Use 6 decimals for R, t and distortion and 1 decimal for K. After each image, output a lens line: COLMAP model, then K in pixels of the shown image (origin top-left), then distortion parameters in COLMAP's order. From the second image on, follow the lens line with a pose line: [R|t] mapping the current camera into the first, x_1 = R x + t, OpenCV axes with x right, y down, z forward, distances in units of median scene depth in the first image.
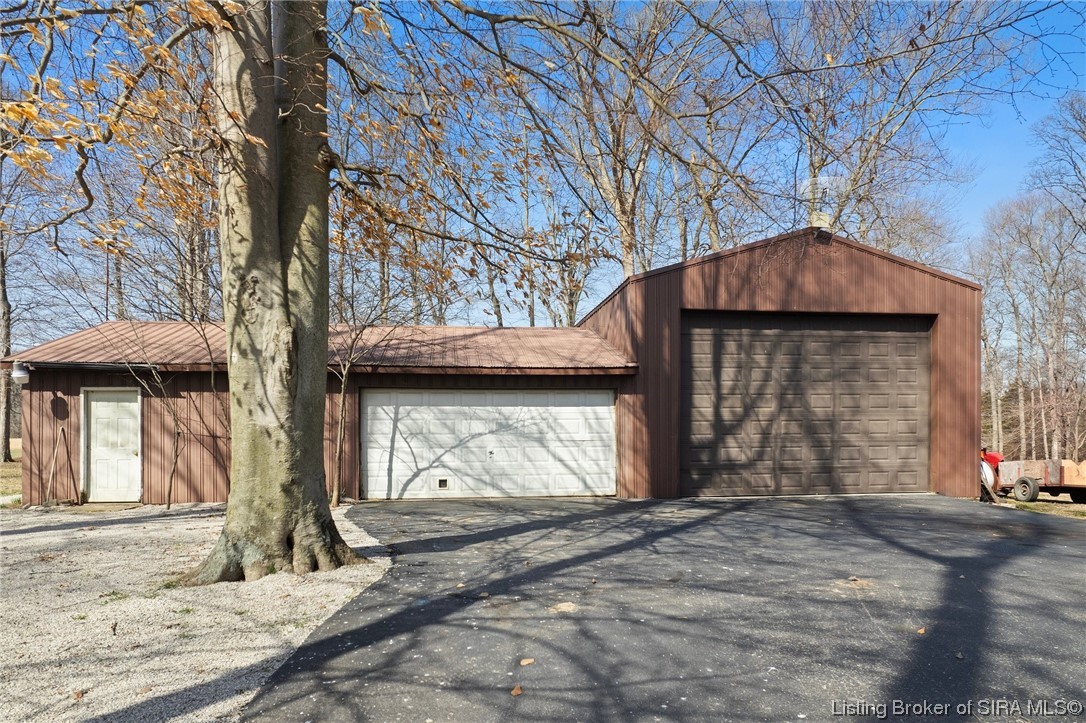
lens RADIAL K [[692.9, 0, 543.7], [0, 692.9, 359.2], [0, 0, 1]] dist [-0.026225, 0.042072]
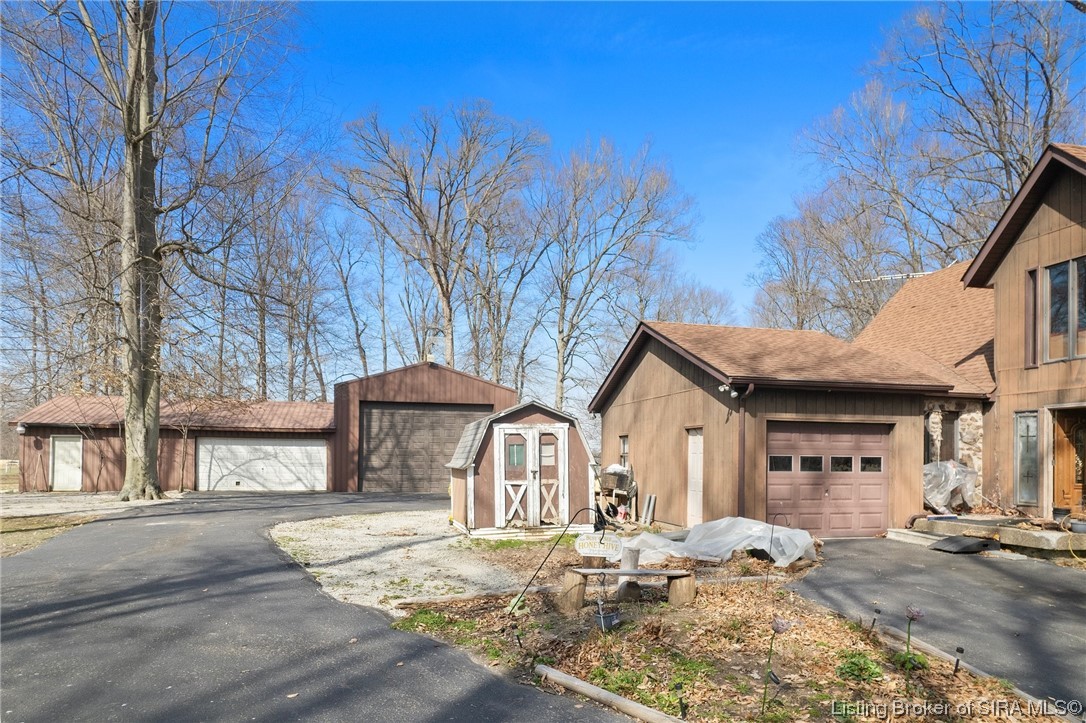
lens RADIAL K [[692.9, 0, 544.9], [0, 692.9, 351.4], [0, 0, 1]] dist [-0.026225, 0.042072]
pose [[0.993459, 0.025553, 0.111290, 0.568786], [-0.020119, 0.998563, -0.049675, -0.136218], [-0.112399, 0.047111, 0.992546, -1.244967]]
